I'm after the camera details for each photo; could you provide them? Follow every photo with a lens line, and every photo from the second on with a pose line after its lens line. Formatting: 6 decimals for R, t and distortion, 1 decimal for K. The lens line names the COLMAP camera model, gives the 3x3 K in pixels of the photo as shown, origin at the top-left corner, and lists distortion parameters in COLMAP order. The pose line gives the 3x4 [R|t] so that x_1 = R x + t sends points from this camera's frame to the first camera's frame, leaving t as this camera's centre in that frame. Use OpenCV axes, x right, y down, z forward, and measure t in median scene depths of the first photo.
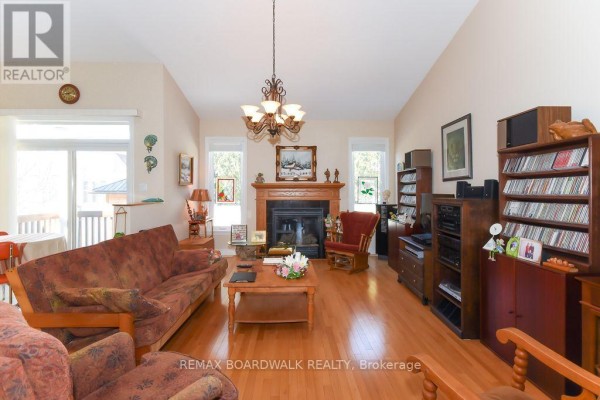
lens RADIAL K [[309.2, 0, 287.1], [0, 309.2, 197.3], [0, 0, 1]] dist [-0.016773, 0.000385]
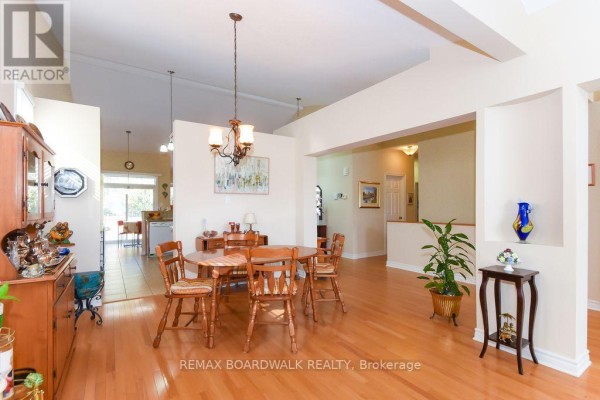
lens RADIAL K [[286.8, 0, 298.5], [0, 286.8, 205.2], [0, 0, 1]] dist [0.000077, -0.000008]
pose [[0.854398, 0.002350, 0.519613, -0.711202], [0.012225, 0.999622, -0.024622, 0.046038], [-0.519475, 0.027389, 0.854047, -1.529543]]
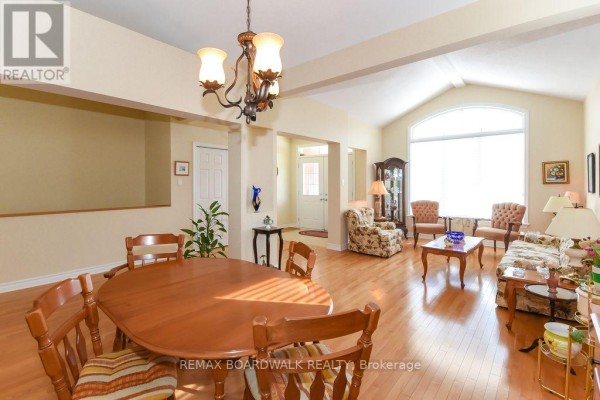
lens RADIAL K [[287.9, 0, 286.4], [0, 287.9, 186.9], [0, 0, 1]] dist [0.000310, -0.000366]
pose [[-0.730818, -0.004837, 0.682555, -0.757419], [0.016782, 0.999545, 0.025052, 0.009822], [-0.682366, 0.029763, -0.730405, -0.730554]]
